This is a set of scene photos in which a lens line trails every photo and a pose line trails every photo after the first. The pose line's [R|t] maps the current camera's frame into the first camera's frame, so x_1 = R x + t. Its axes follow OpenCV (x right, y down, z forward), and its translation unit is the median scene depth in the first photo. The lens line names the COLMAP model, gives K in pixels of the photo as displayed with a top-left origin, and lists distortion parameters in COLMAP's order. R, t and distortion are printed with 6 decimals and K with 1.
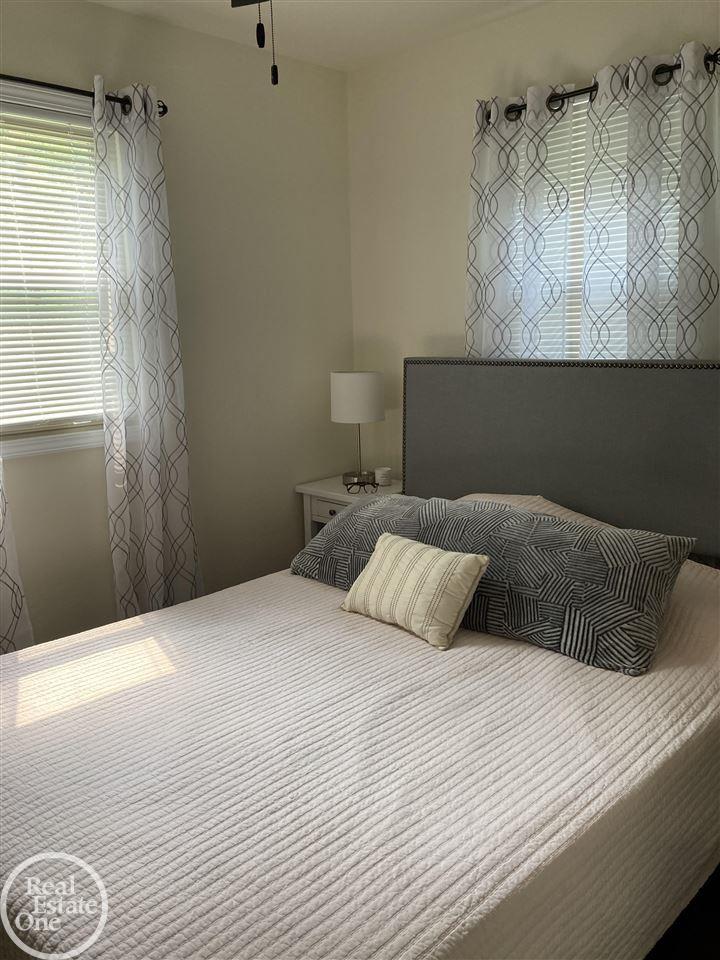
lens RADIAL K [[790.6, 0, 365.9], [0, 790.6, 481.5], [0, 0, 1]] dist [0.051950, -0.057746]
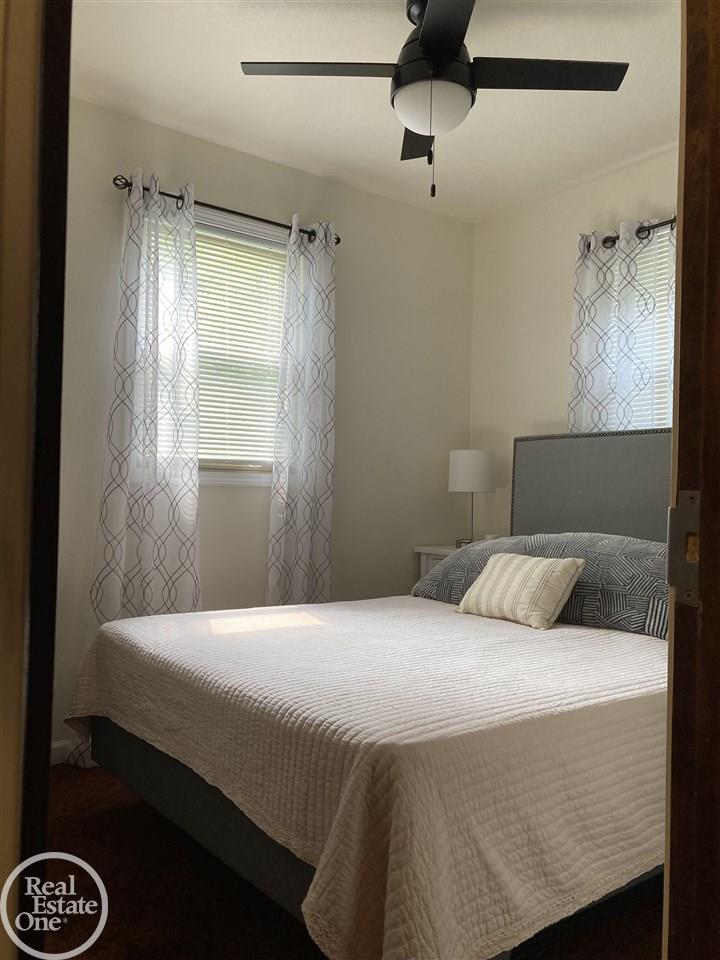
lens RADIAL K [[790.6, 0, 355.4], [0, 790.6, 482.1], [0, 0, 1]] dist [0.051950, -0.057746]
pose [[0.988679, 0.038463, -0.145034, -0.015148], [-0.068859, 0.975098, -0.210811, 0.209512], [0.133314, 0.218412, 0.966708, -0.197650]]
